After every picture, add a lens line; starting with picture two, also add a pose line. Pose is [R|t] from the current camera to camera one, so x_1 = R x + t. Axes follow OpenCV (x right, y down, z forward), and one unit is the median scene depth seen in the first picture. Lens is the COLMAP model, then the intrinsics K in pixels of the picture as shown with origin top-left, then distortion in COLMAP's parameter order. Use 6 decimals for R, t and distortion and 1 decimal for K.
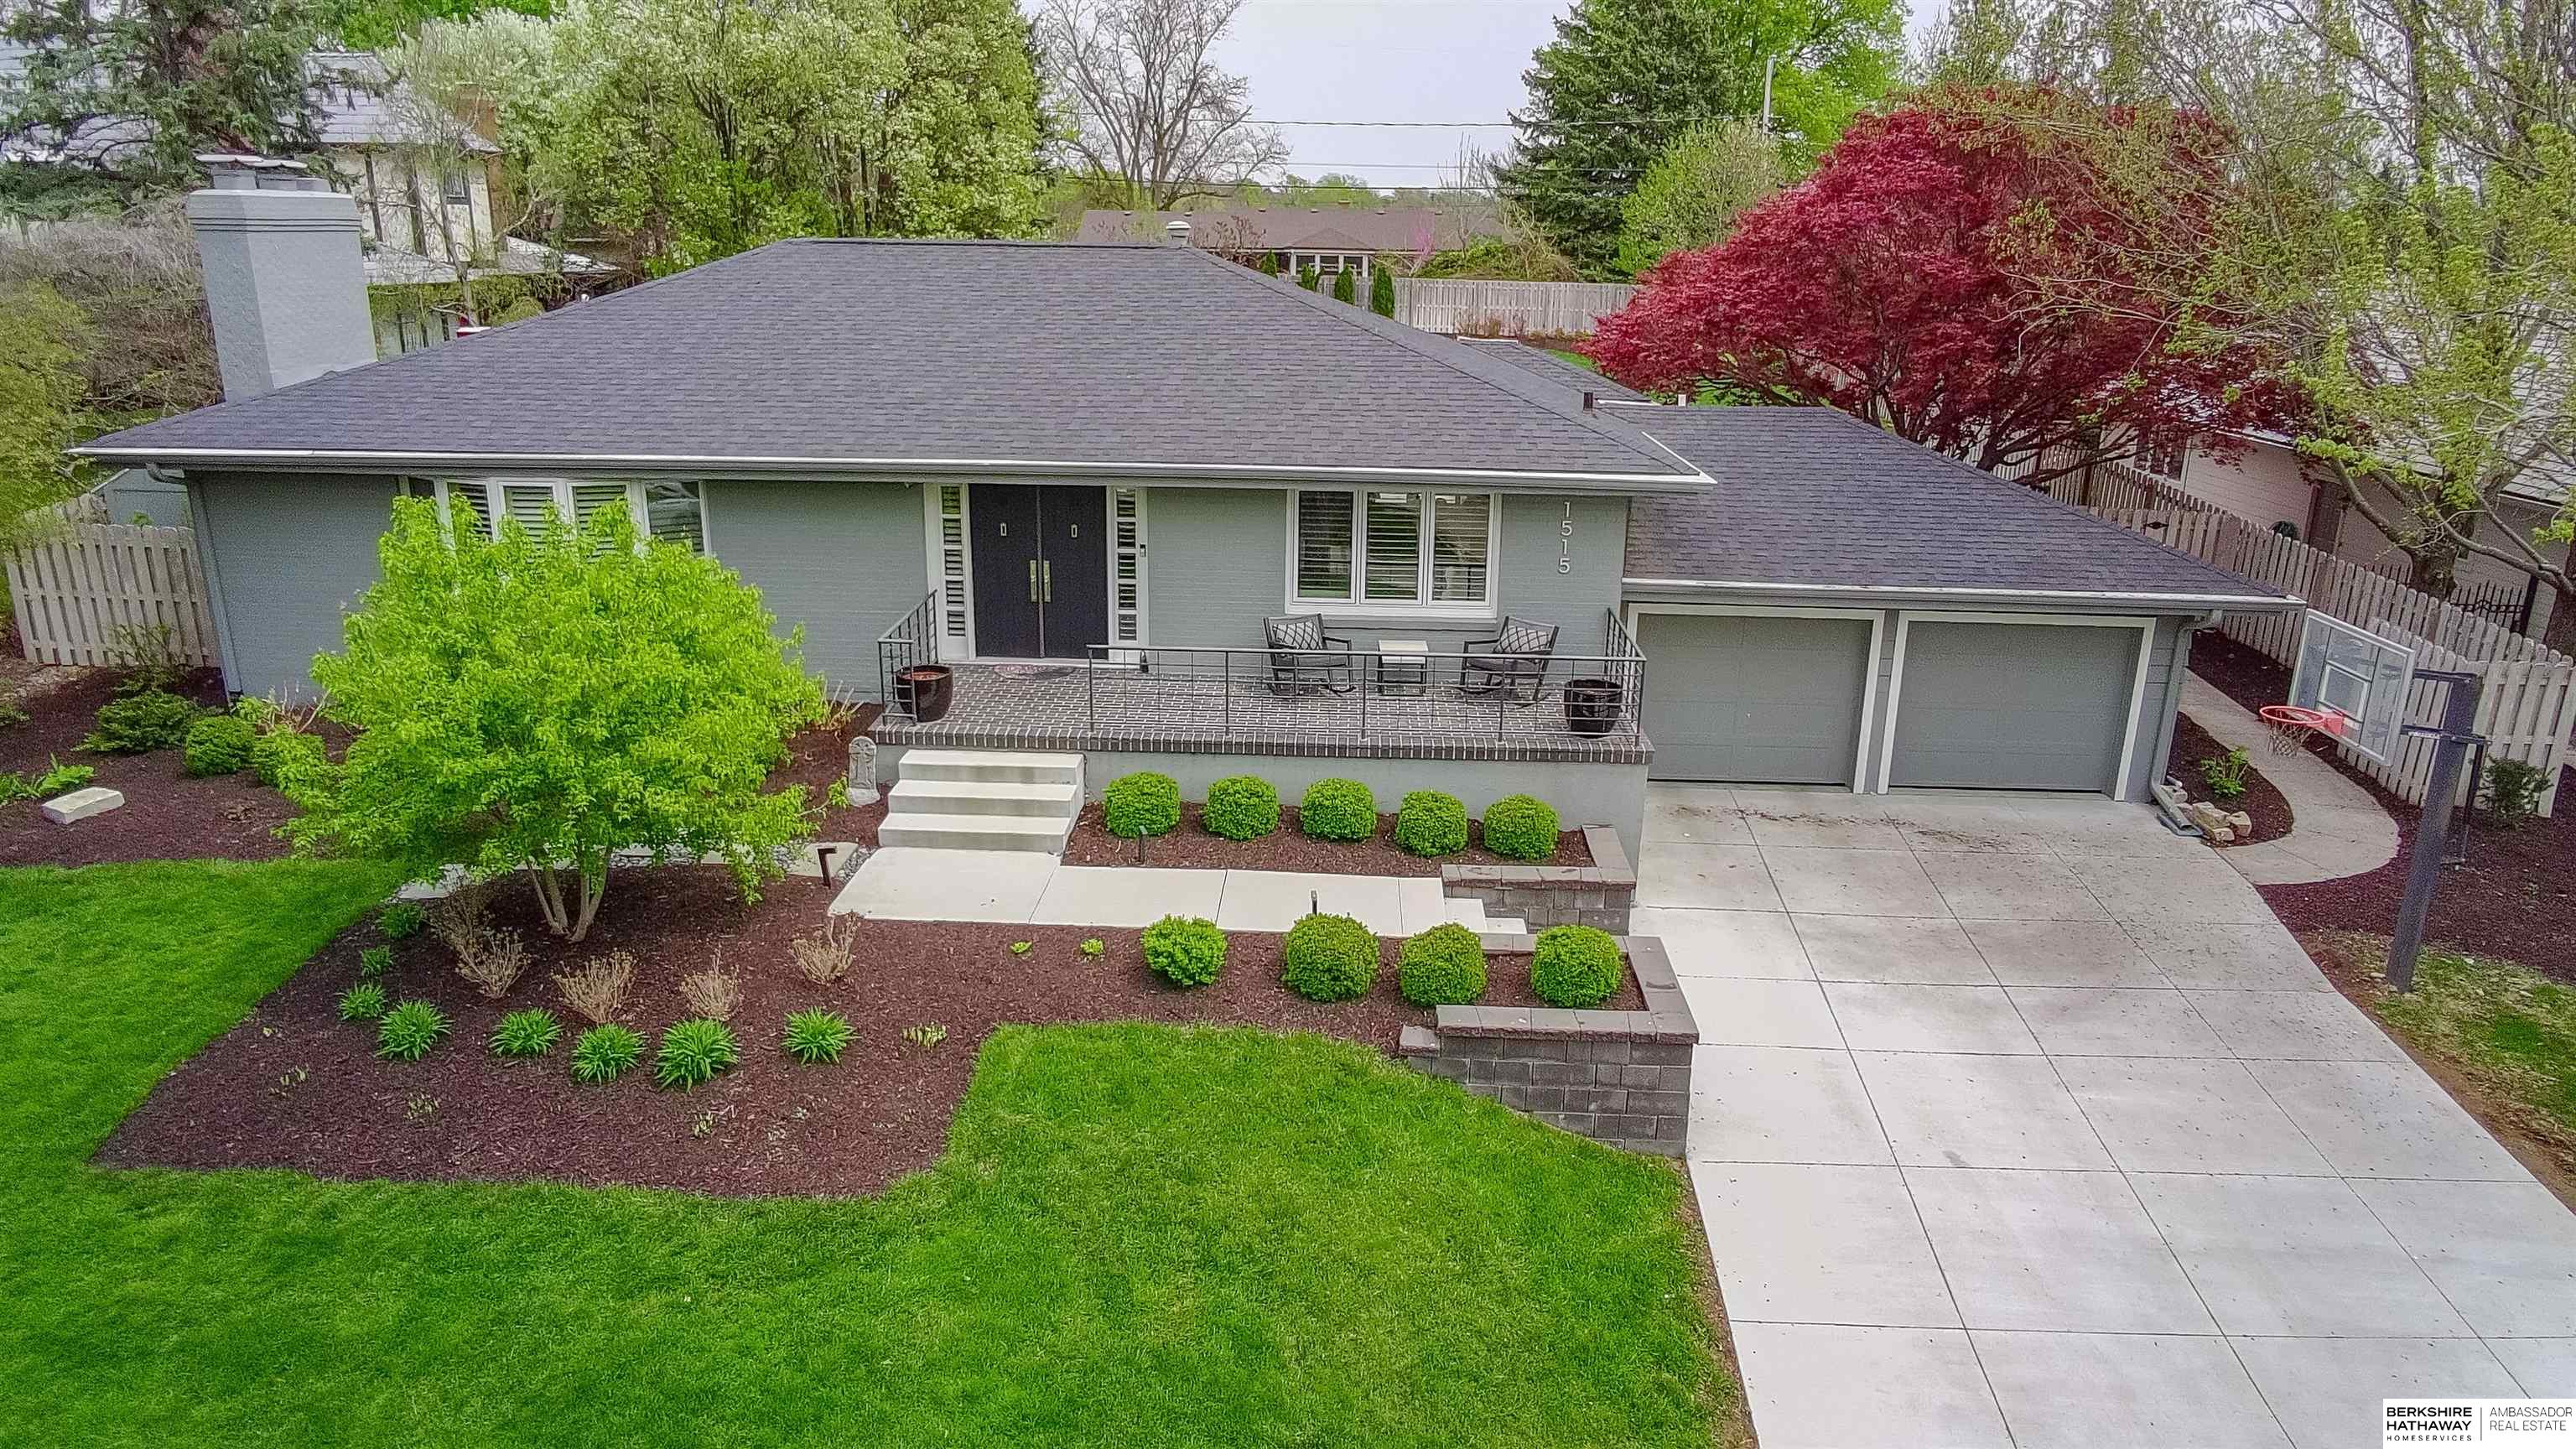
lens RADIAL K [[1590.5, 0, 1282.4], [0, 1590.5, 727.3], [0, 0, 1]] dist [-0.056298, 0.035898]
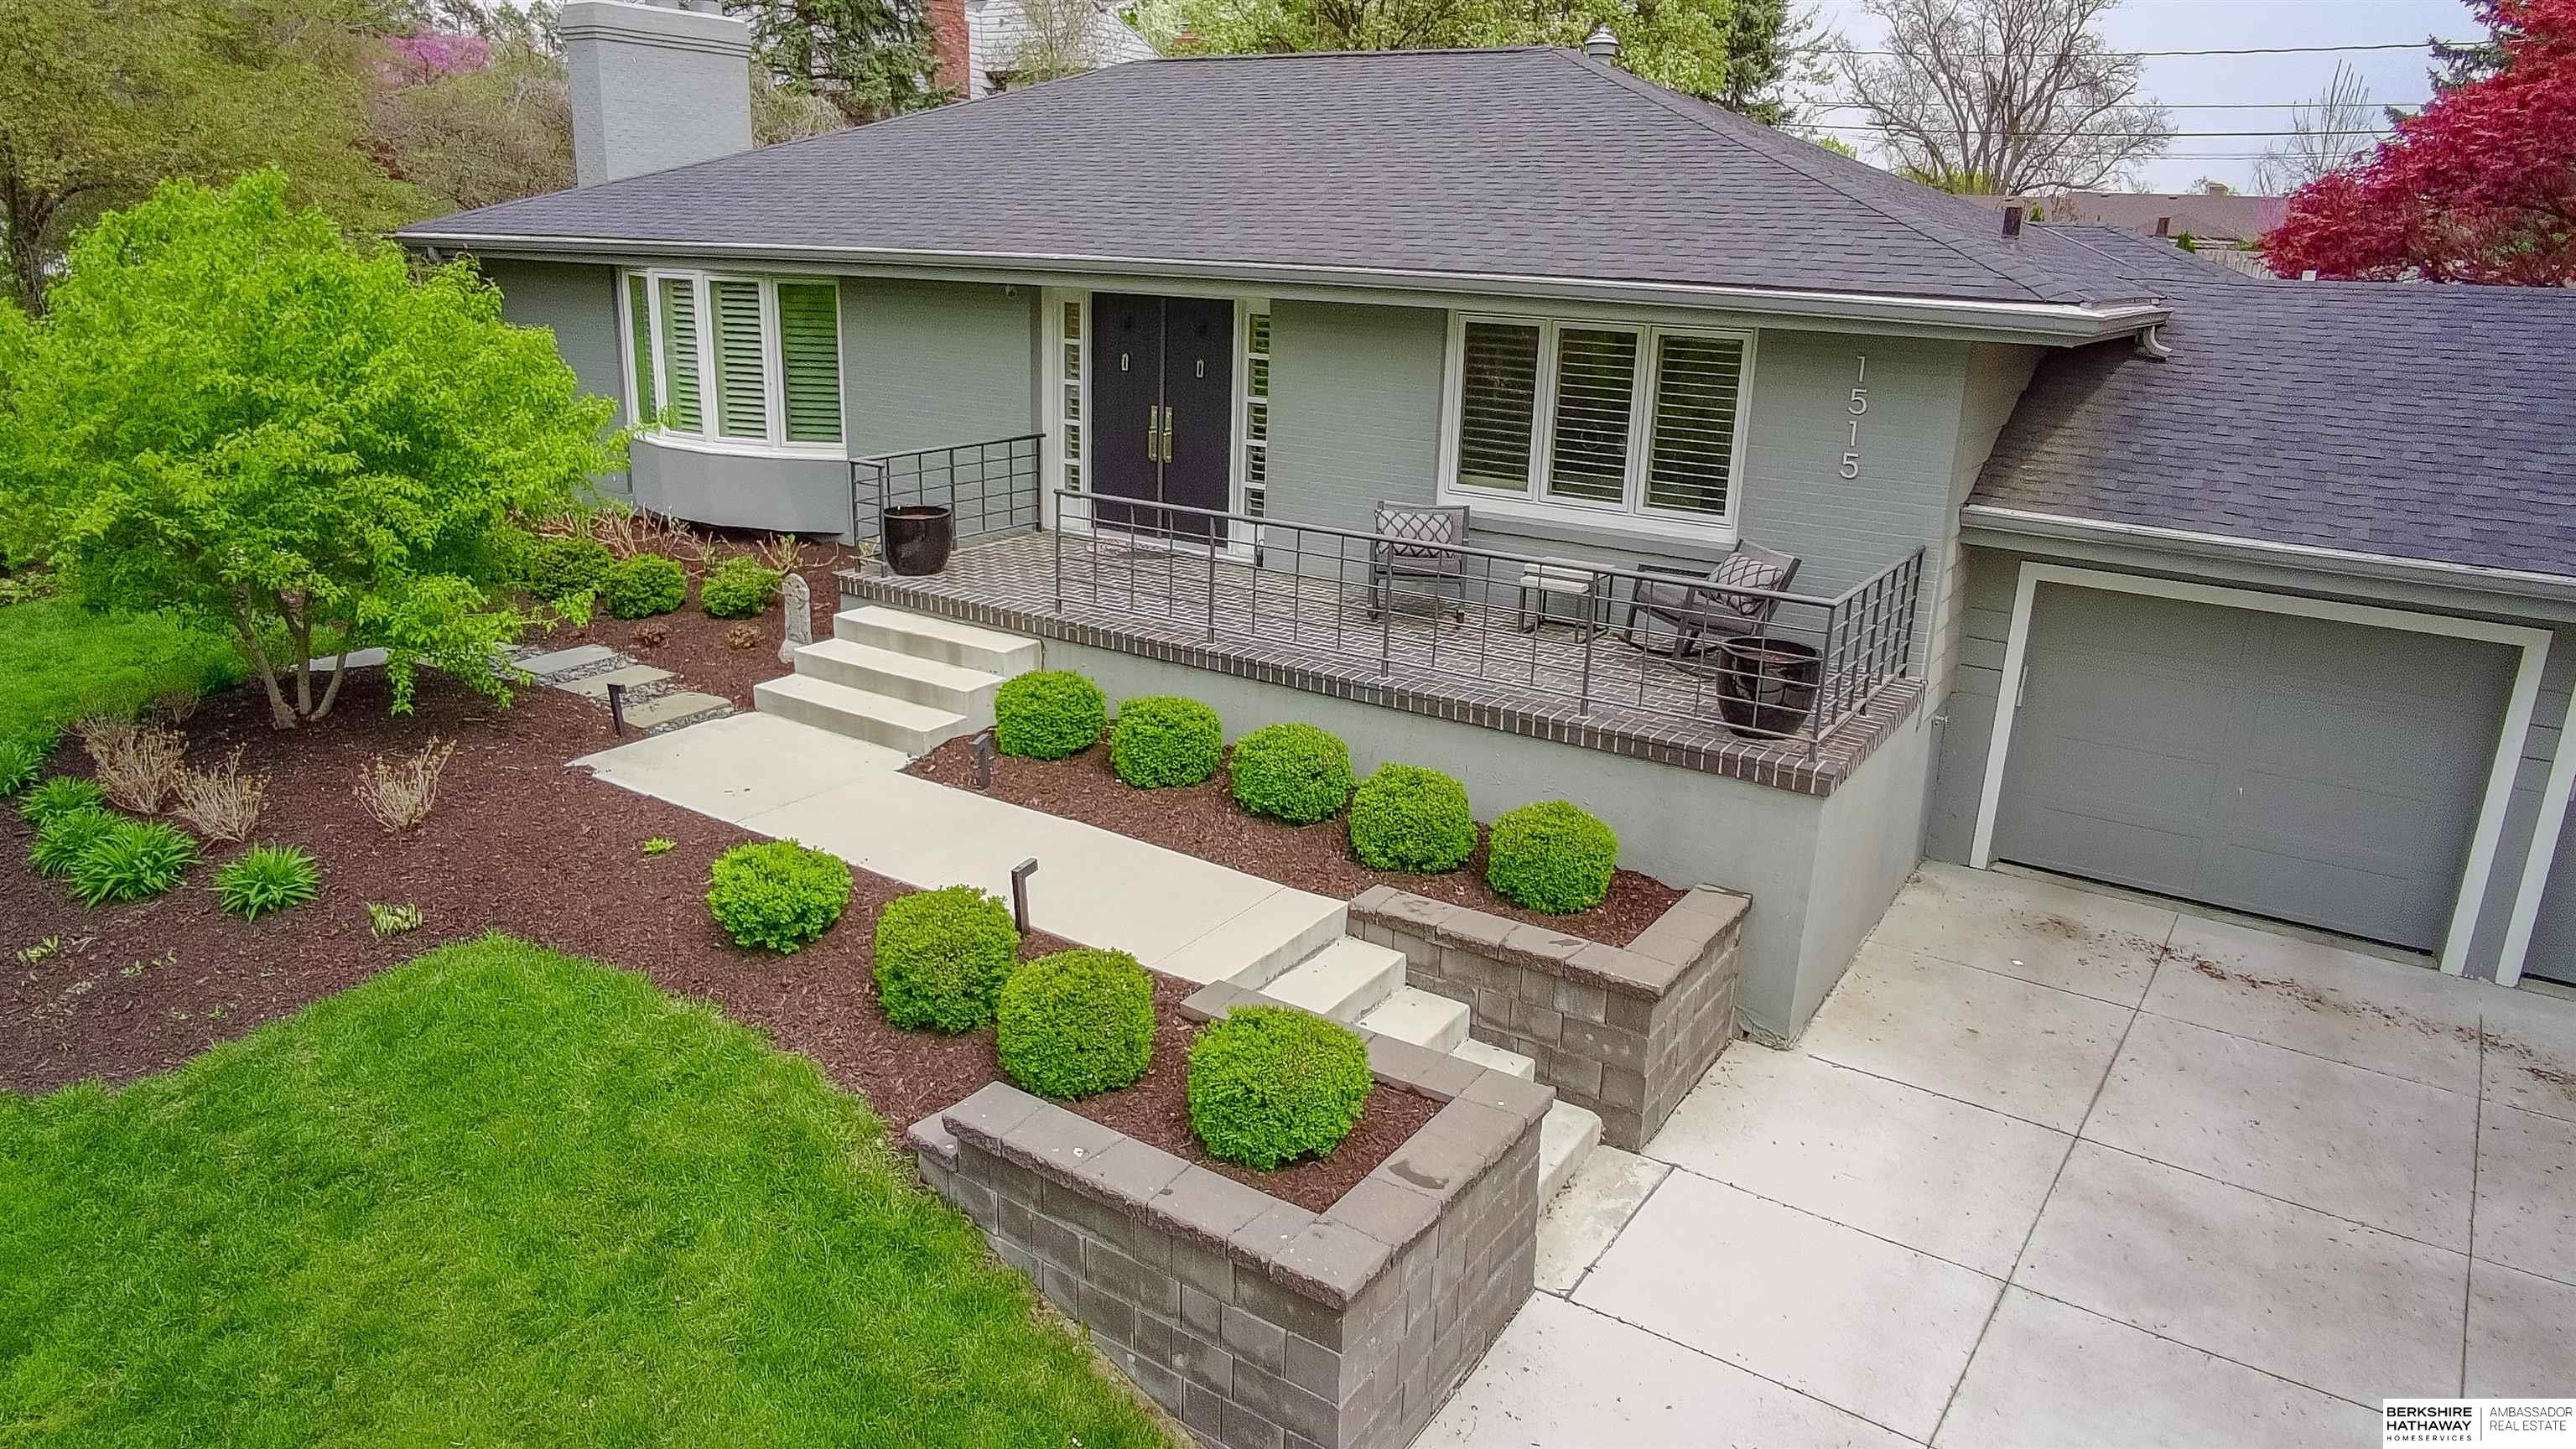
lens RADIAL K [[1590.5, 0, 1285.7], [0, 1590.5, 720.8], [0, 0, 1]] dist [-0.056298, 0.035898]
pose [[0.858916, 0.162893, -0.485519, 0.295526], [-0.172889, 0.984637, 0.024495, 0.014139], [0.482050, 0.062901, 0.873883, 0.383329]]
